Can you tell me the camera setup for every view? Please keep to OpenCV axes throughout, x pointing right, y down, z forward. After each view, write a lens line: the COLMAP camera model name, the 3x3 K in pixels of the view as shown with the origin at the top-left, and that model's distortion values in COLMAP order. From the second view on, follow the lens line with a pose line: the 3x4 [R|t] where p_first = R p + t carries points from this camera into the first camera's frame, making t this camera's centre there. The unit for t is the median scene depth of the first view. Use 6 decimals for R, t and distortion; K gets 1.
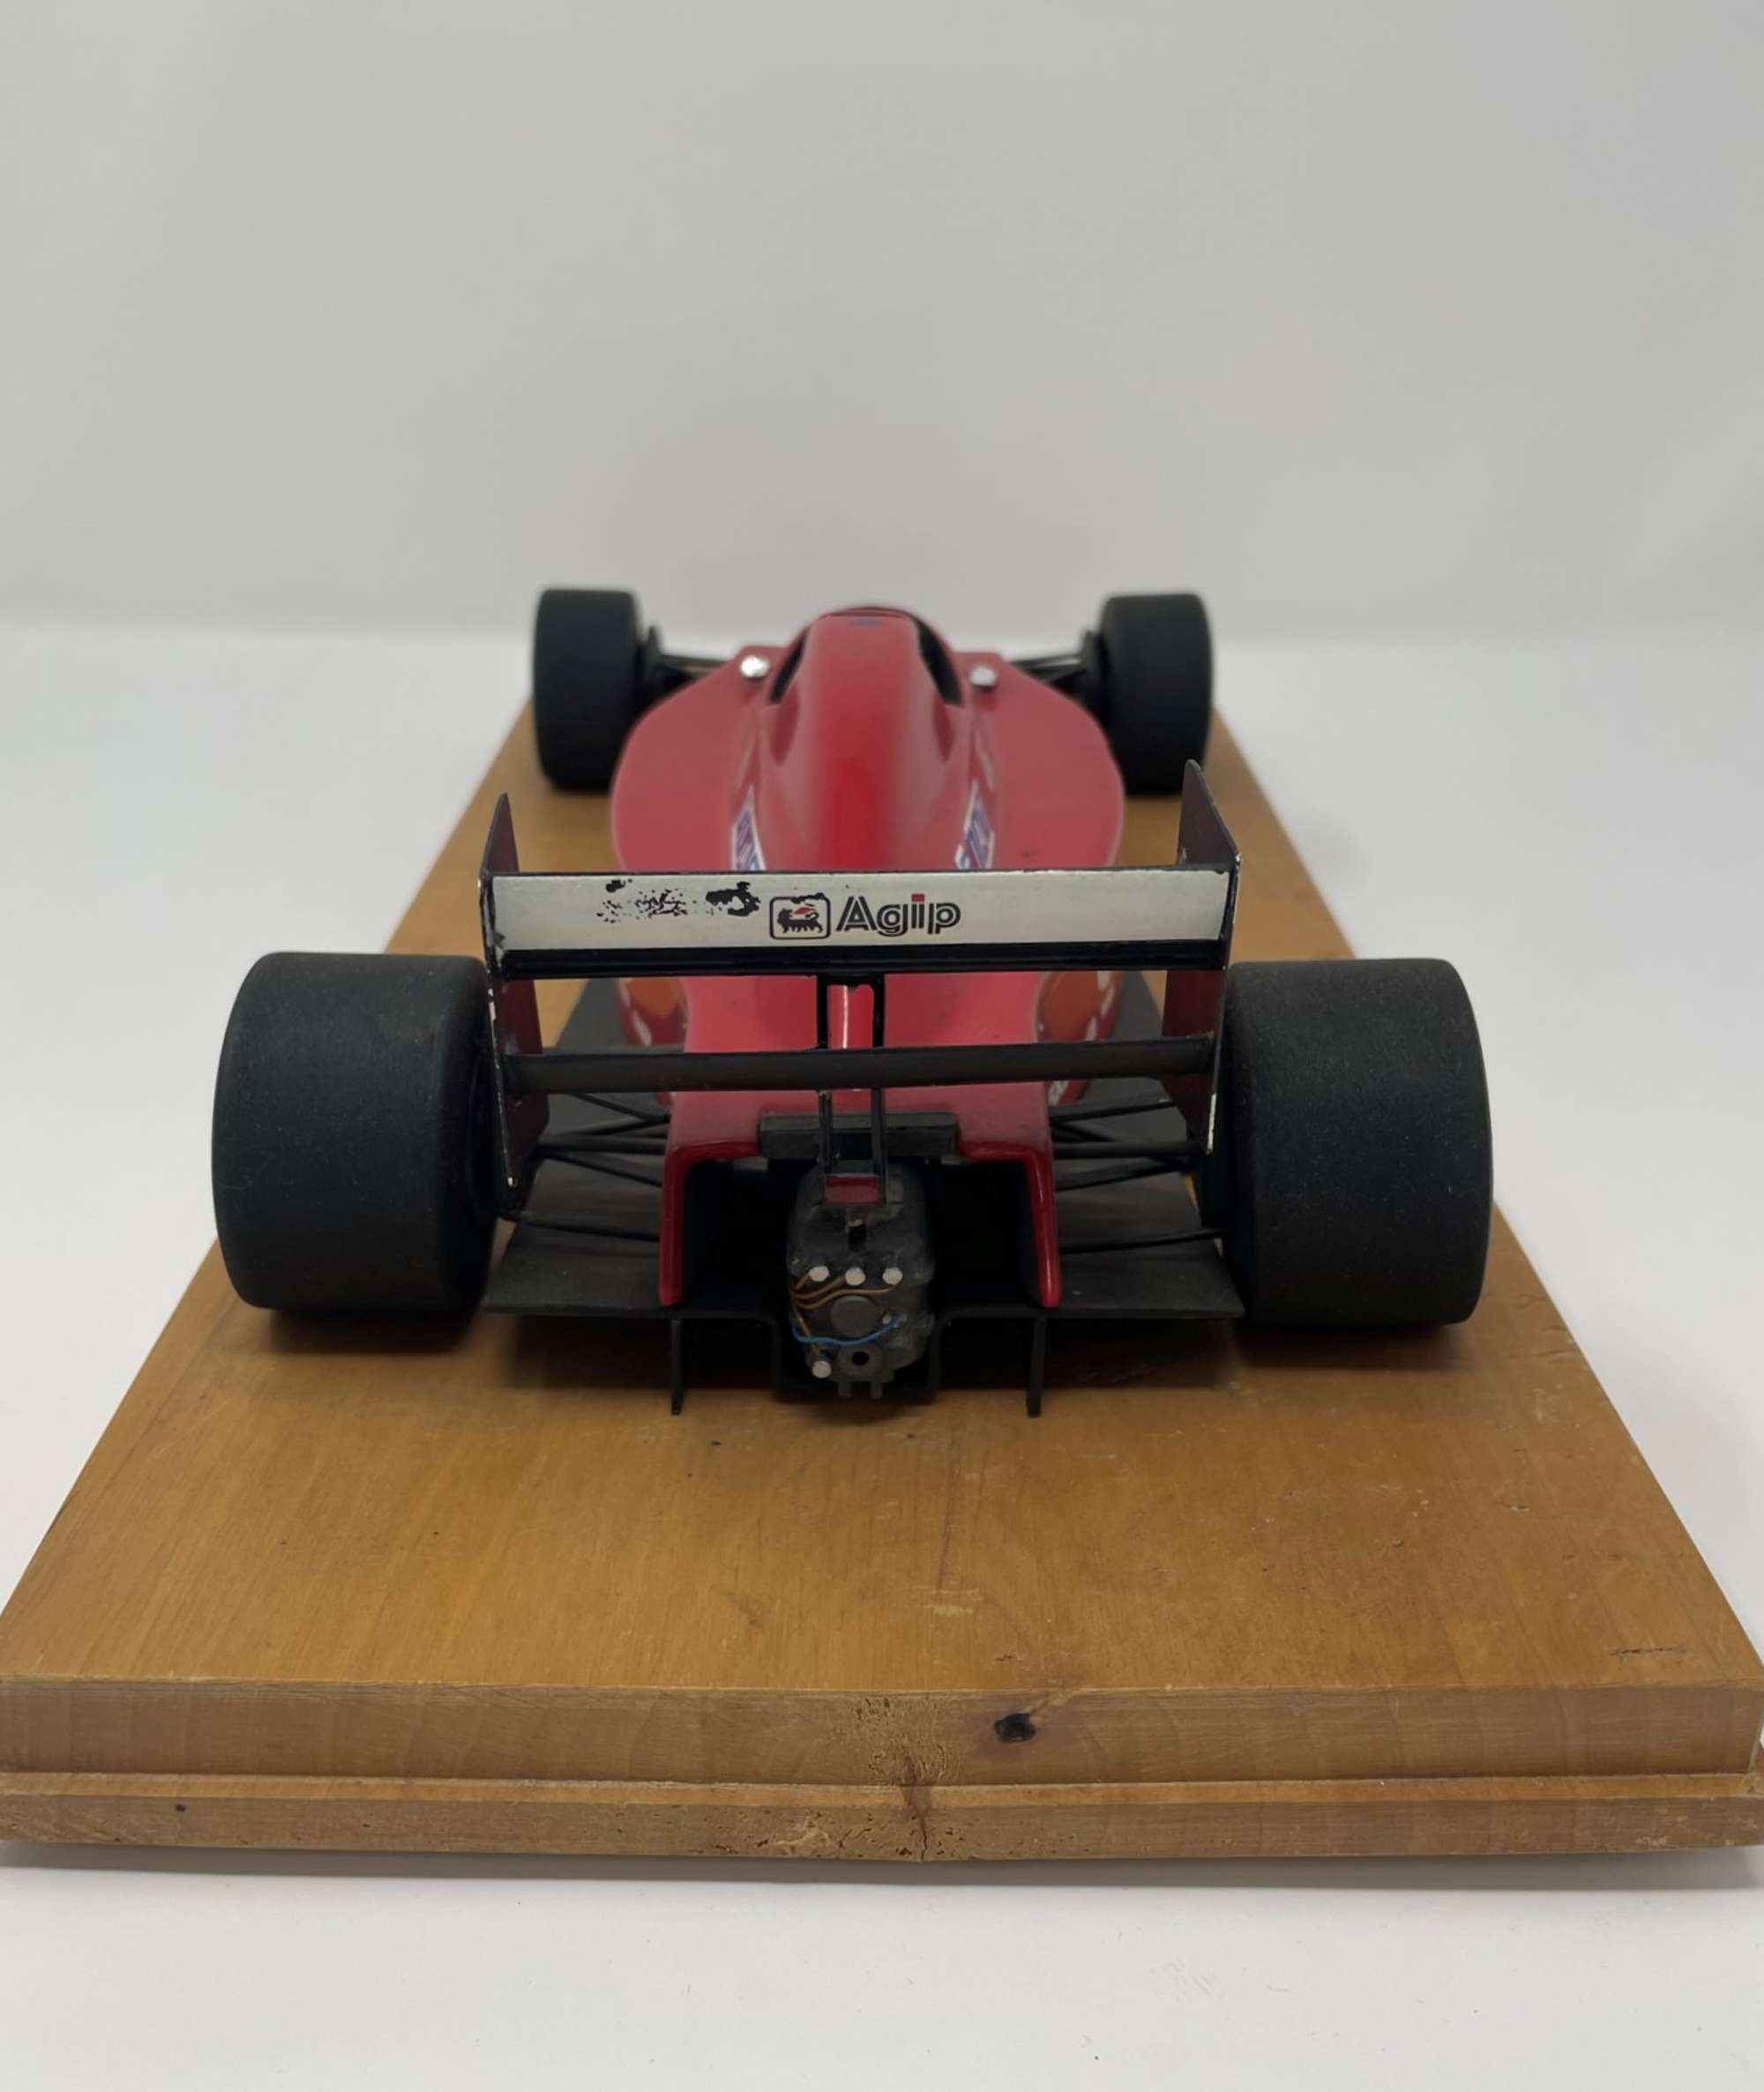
lens RADIAL K [[1783.2, 0, 880.2], [0, 1783.2, 1045.9], [0, 0, 1]] dist [0.014787, 0.002302]
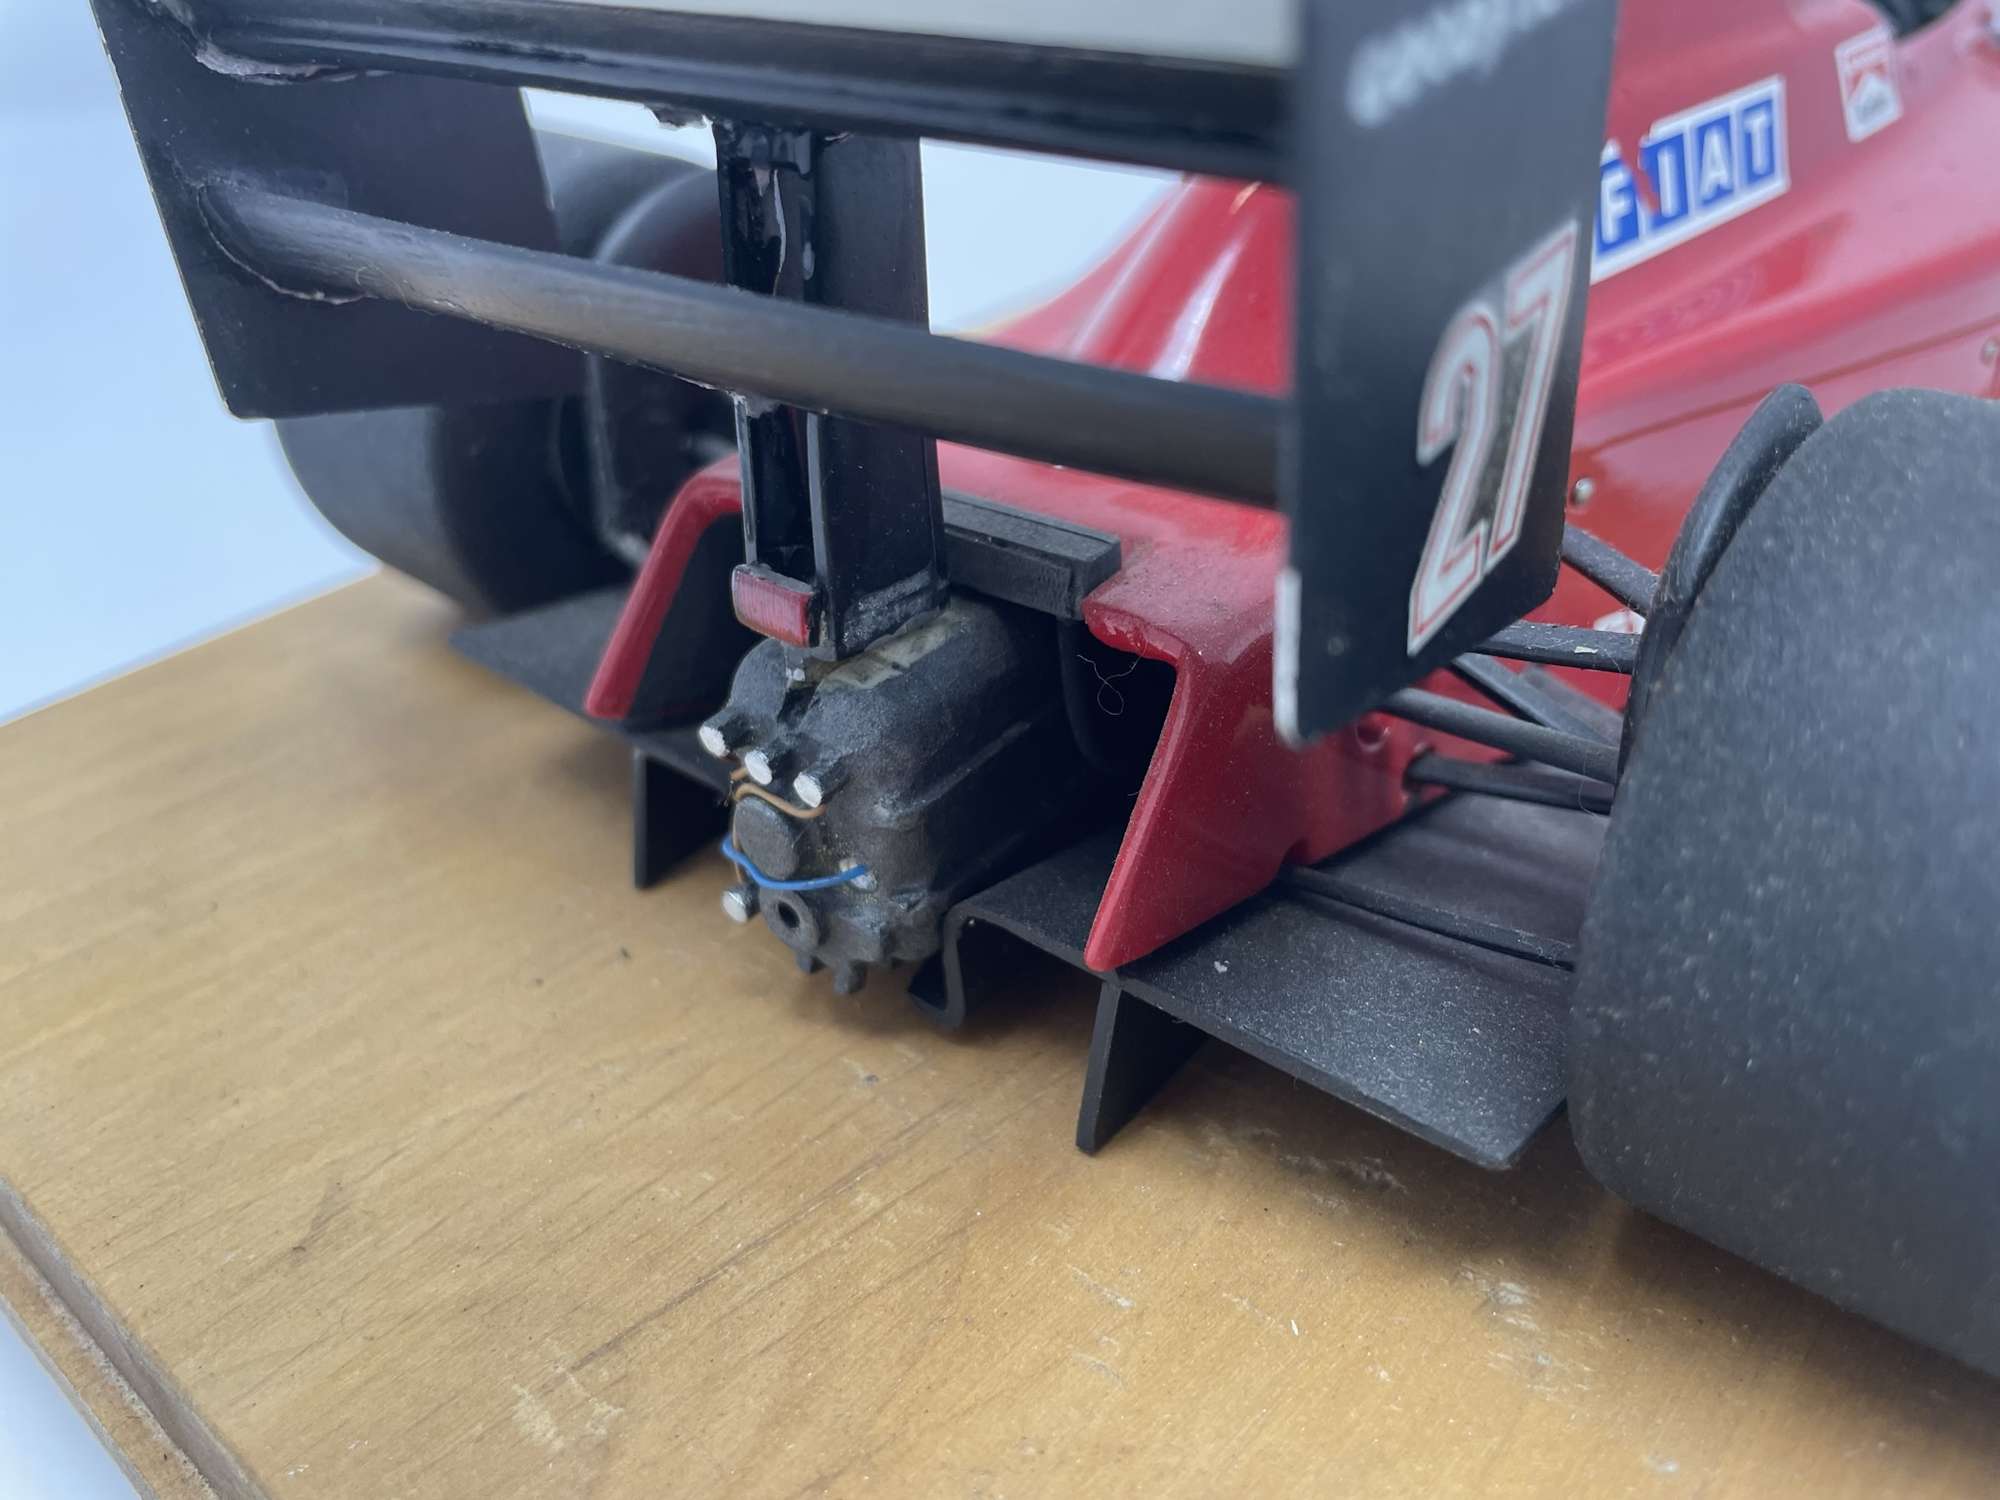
lens RADIAL K [[1551.9, 0, 989.2], [0, 1551.9, 748.7], [0, 0, 1]] dist [0.017091, -0.035598]
pose [[0.757608, 0.319771, -0.569014, 0.301352], [-0.233991, 0.946886, 0.220580, 0.005019], [0.609326, -0.033969, 0.792192, 0.671899]]
